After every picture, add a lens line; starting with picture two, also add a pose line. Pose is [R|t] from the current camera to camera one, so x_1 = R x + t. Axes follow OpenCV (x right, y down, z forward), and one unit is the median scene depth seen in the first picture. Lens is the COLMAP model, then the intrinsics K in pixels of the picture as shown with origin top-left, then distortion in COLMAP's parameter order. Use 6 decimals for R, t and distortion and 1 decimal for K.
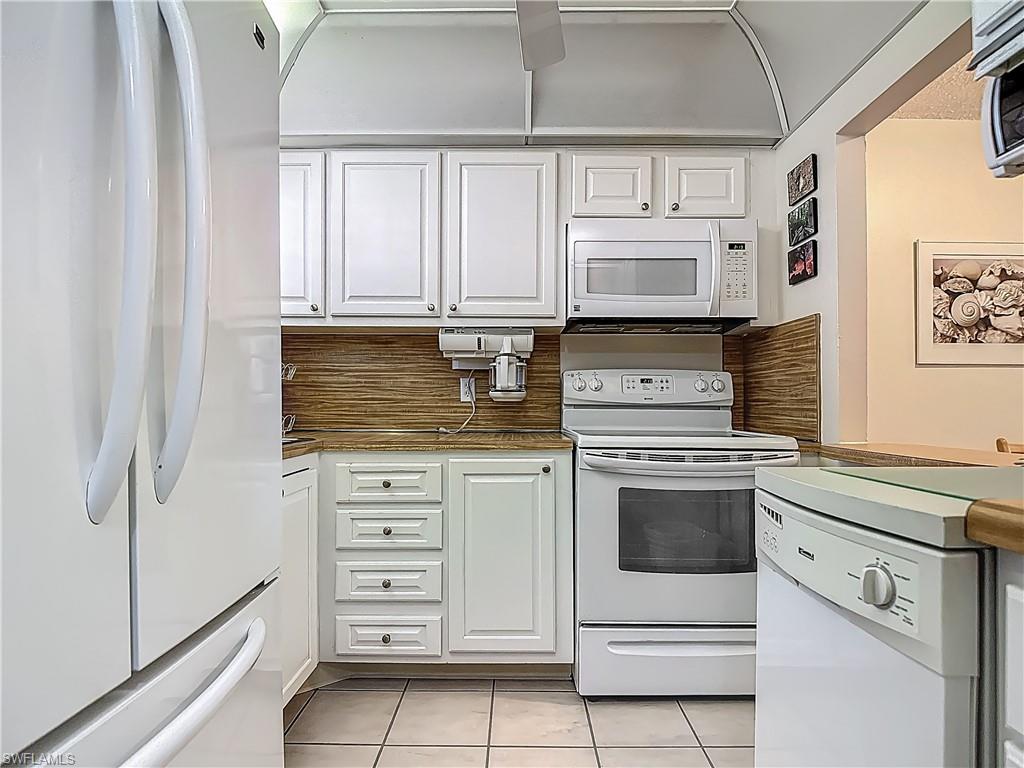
lens RADIAL K [[545.9, 0, 511.2], [0, 545.9, 395.3], [0, 0, 1]] dist [-0.016808, -0.001169]
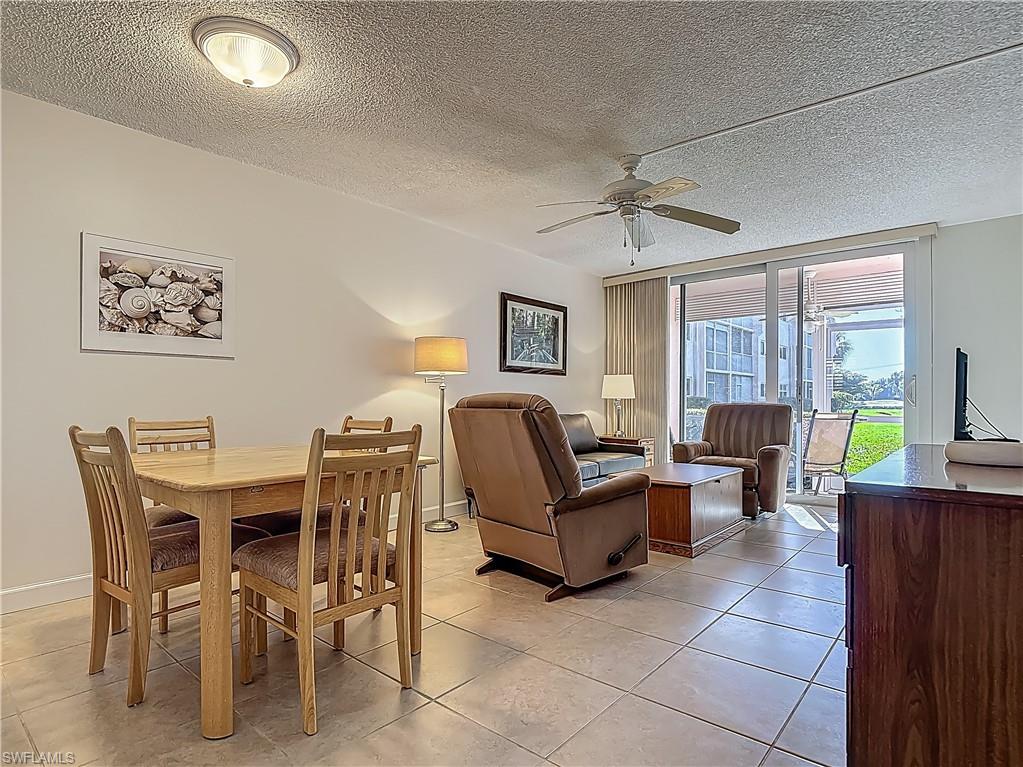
lens RADIAL K [[555.4, 0, 510.7], [0, 555.4, 401.2], [0, 0, 1]] dist [-0.030449, -0.000657]
pose [[0.655734, -0.004827, 0.754976, 0.523253], [-0.007272, 0.999893, 0.012709, 0.024611], [-0.754957, -0.013823, 0.655629, -0.337112]]
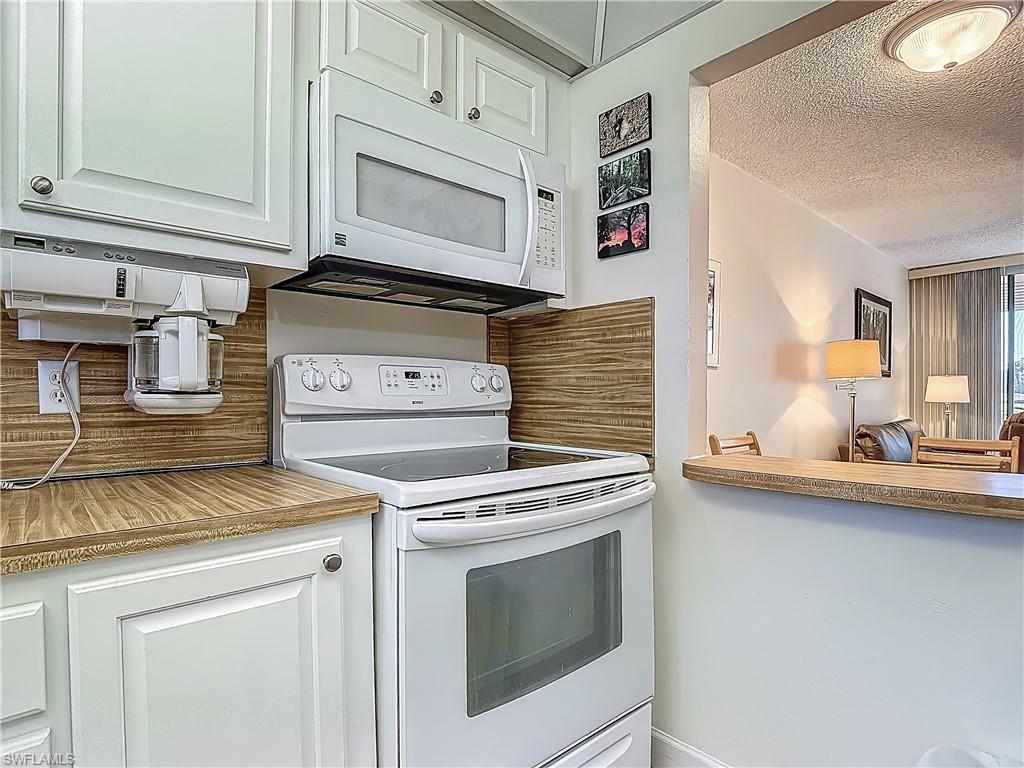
lens RADIAL K [[554.4, 0, 513.1], [0, 554.4, 396.9], [0, 0, 1]] dist [0.018049, -0.030532]
pose [[0.748055, -0.008233, 0.663586, -0.105667], [-0.007427, 0.999757, 0.020777, -0.015062], [-0.663595, -0.020471, 0.747812, 0.419042]]
